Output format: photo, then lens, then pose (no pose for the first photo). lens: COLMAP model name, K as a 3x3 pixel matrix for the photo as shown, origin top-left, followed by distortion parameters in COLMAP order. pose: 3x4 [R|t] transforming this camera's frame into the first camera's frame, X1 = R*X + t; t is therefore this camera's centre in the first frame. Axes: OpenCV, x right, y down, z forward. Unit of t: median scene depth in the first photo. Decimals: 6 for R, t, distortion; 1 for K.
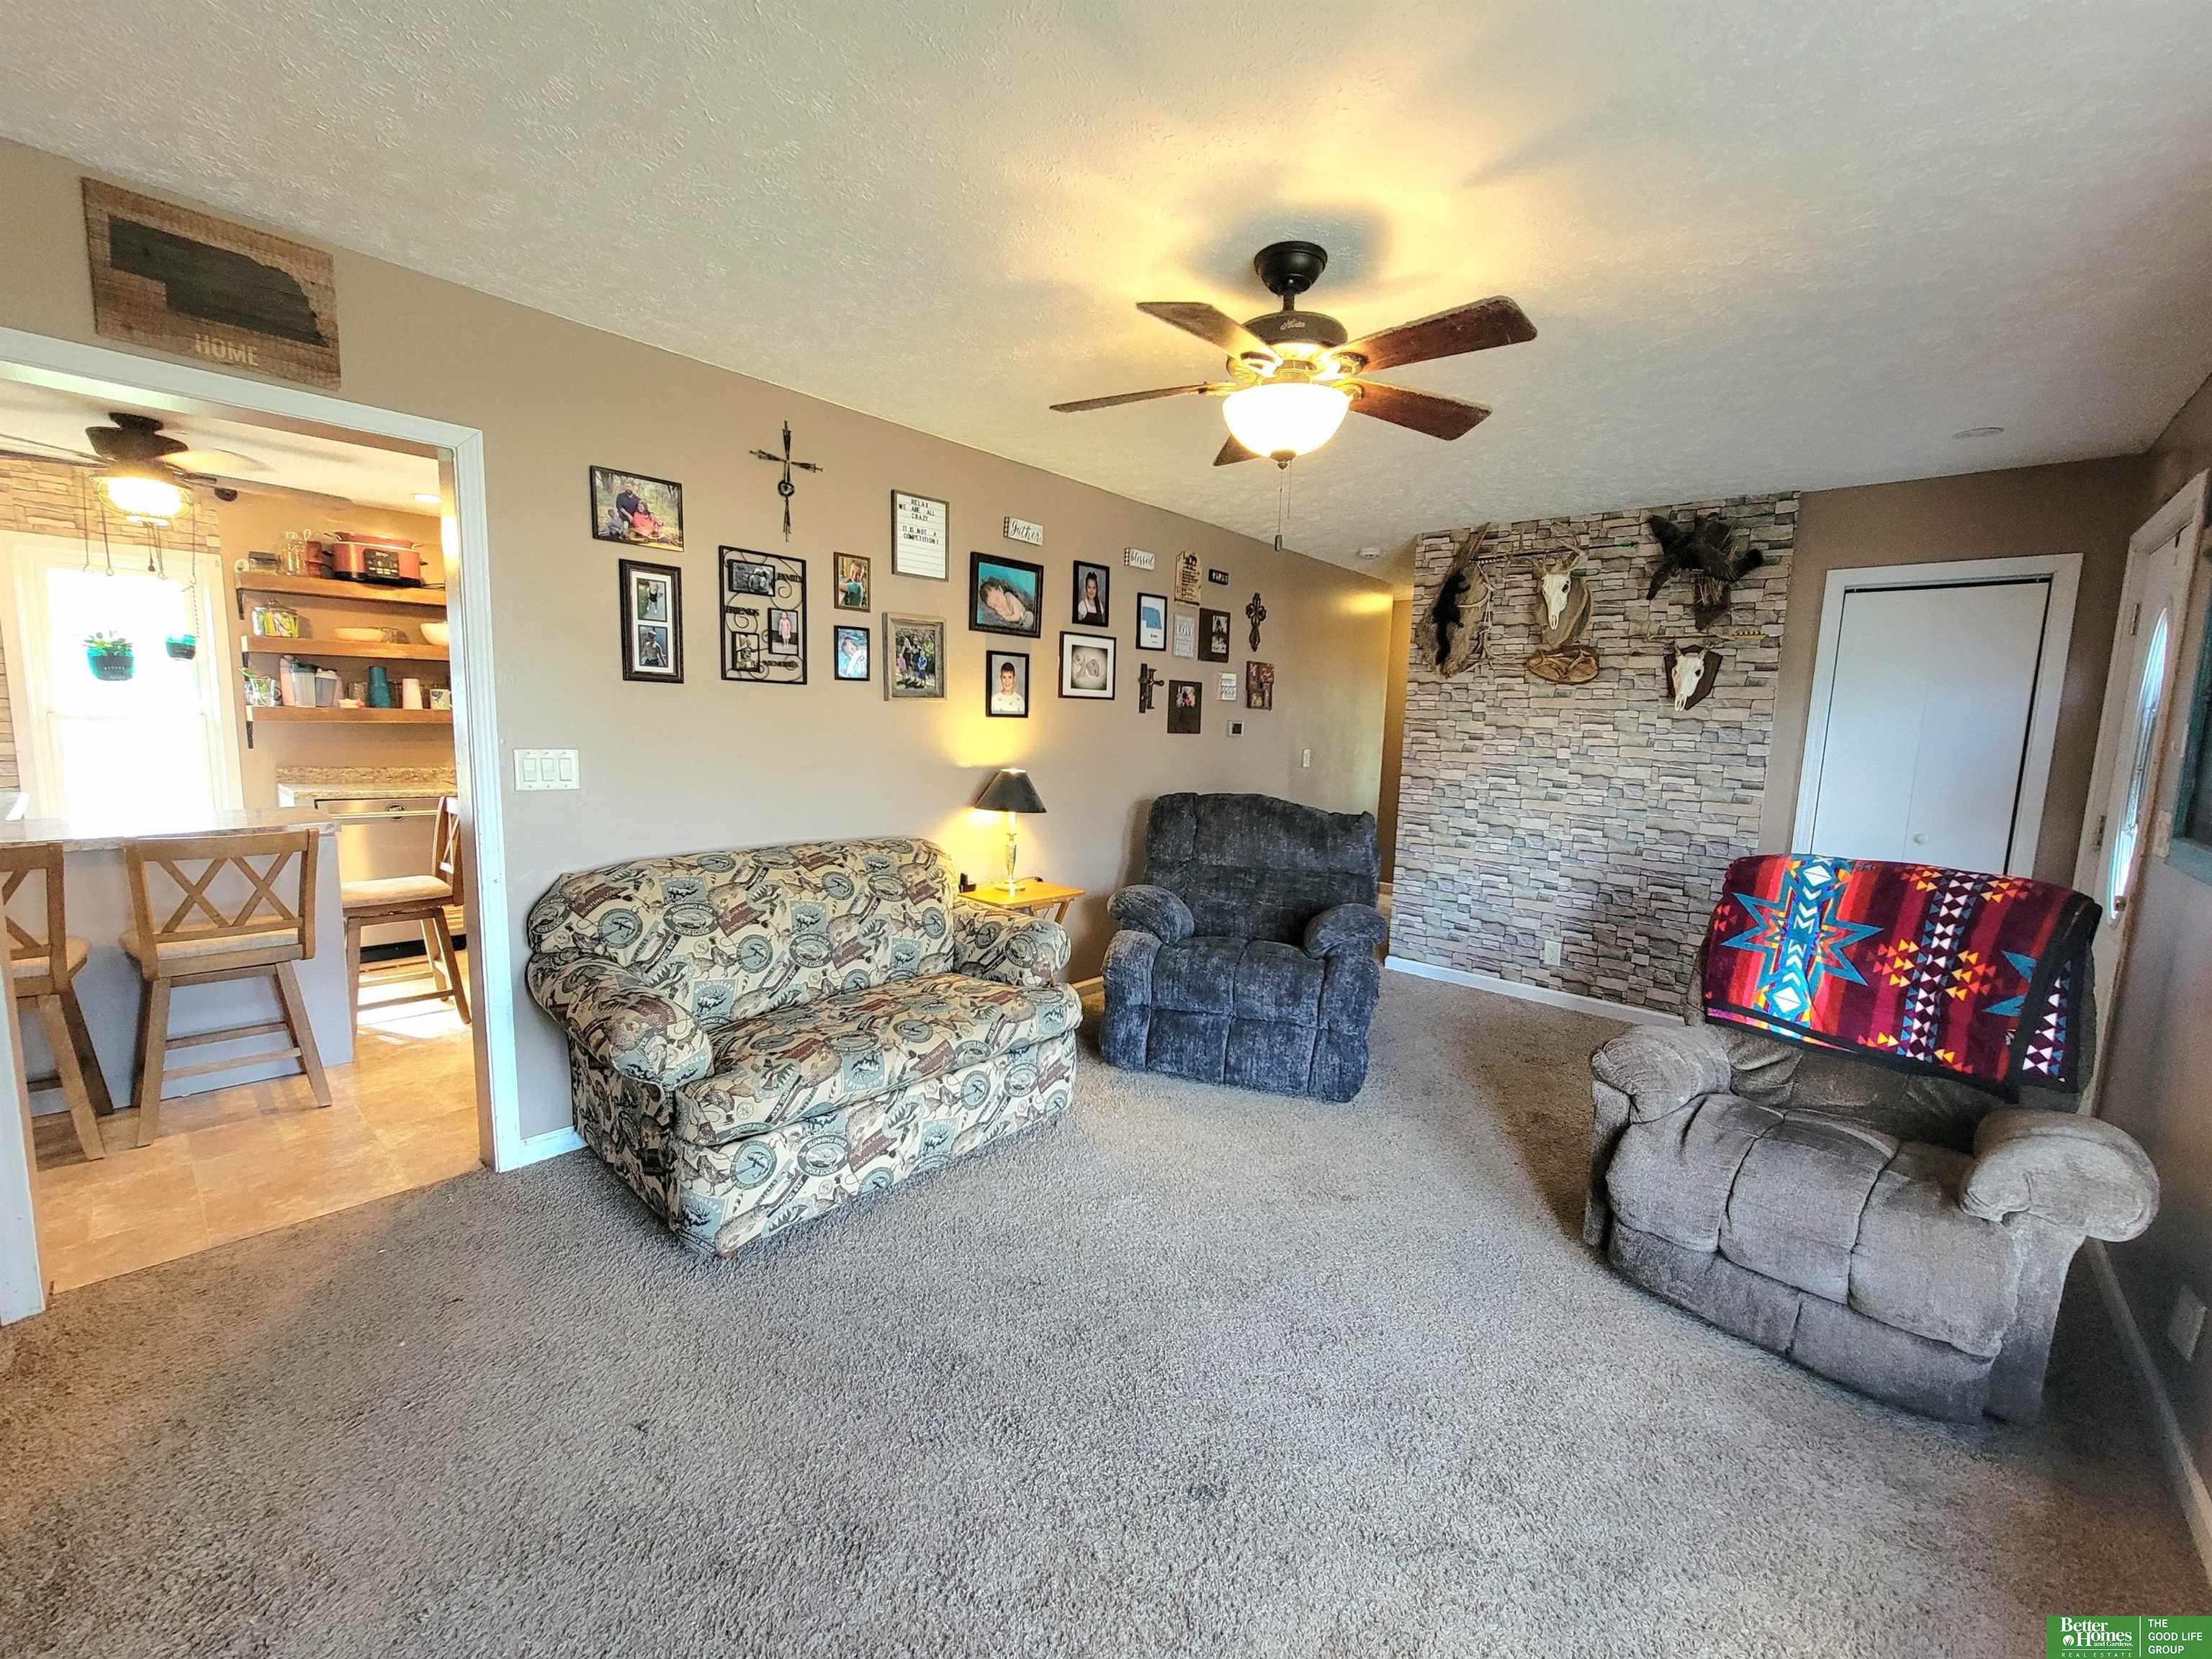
lens RADIAL K [[896.4, 0, 1106.0], [0, 896.4, 829.5], [0, 0, 1]] dist [-0.001032, -0.000080]
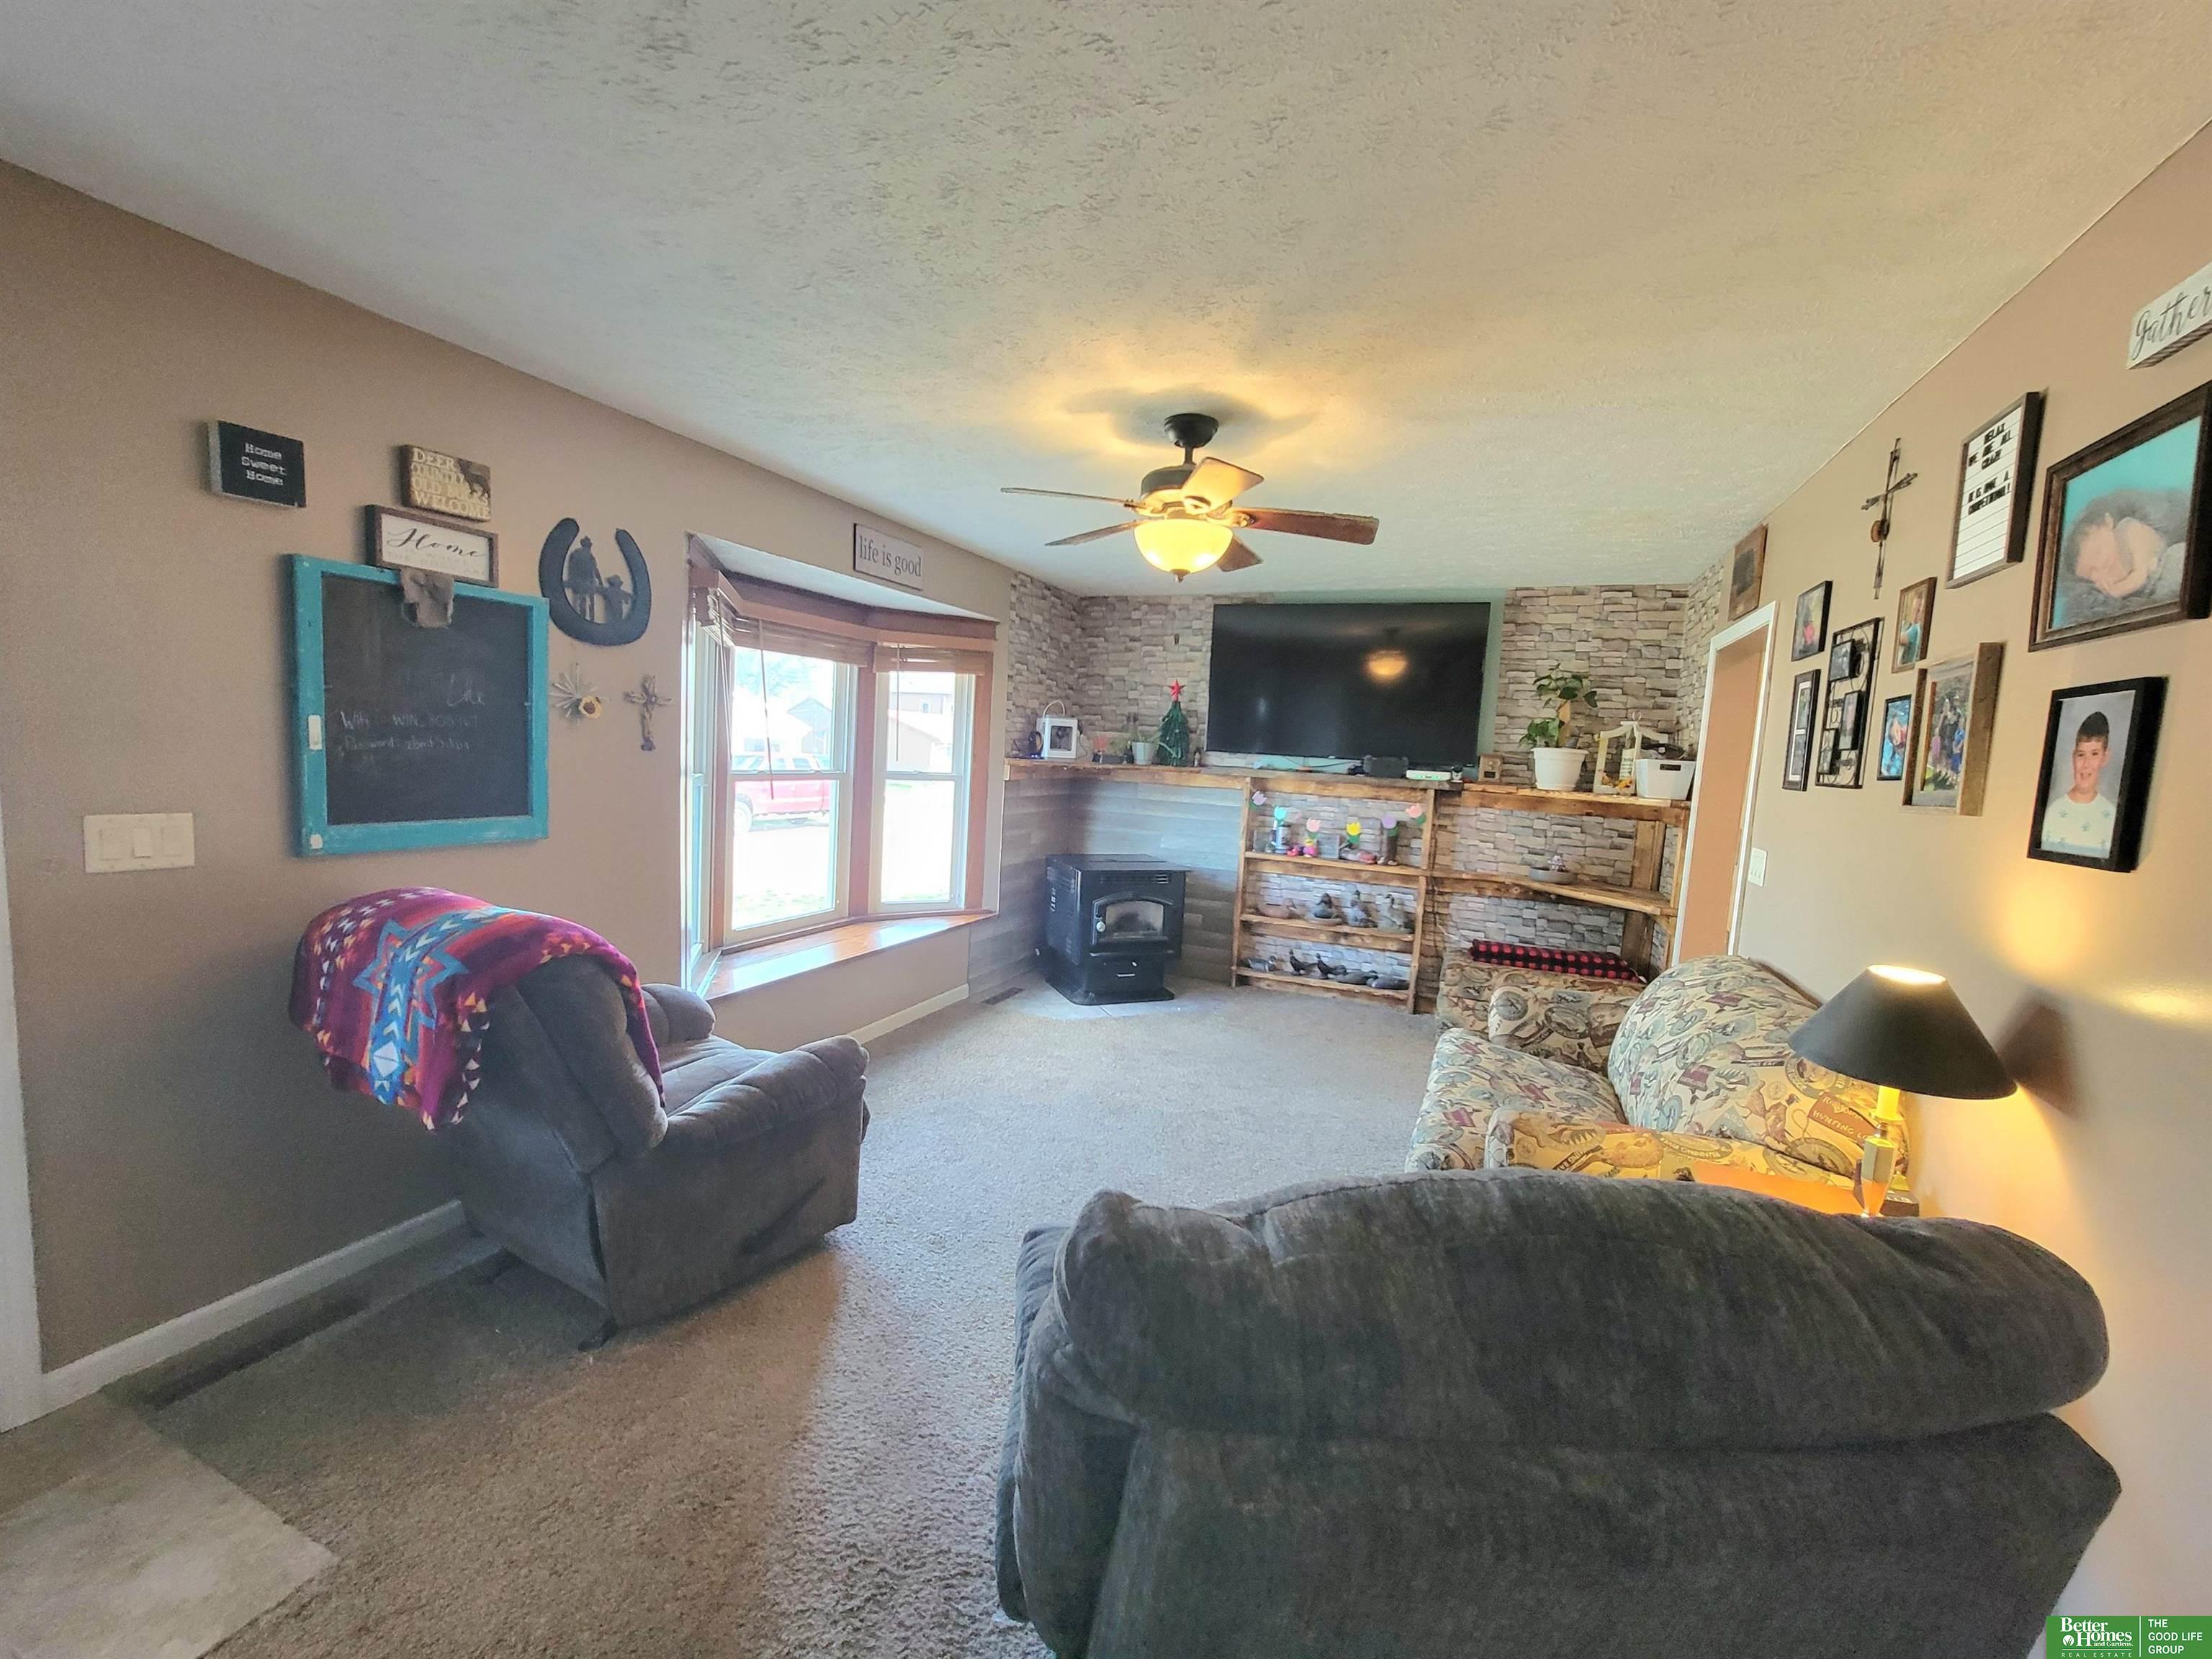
lens RADIAL K [[896.4, 0, 1106.0], [0, 896.4, 829.5], [0, 0, 1]] dist [-0.001032, -0.000080]
pose [[-0.947854, -0.050154, -0.314734, 0.647987], [-0.117855, 0.972697, 0.199929, -0.288808], [0.296113, 0.226596, -0.927885, 2.127305]]
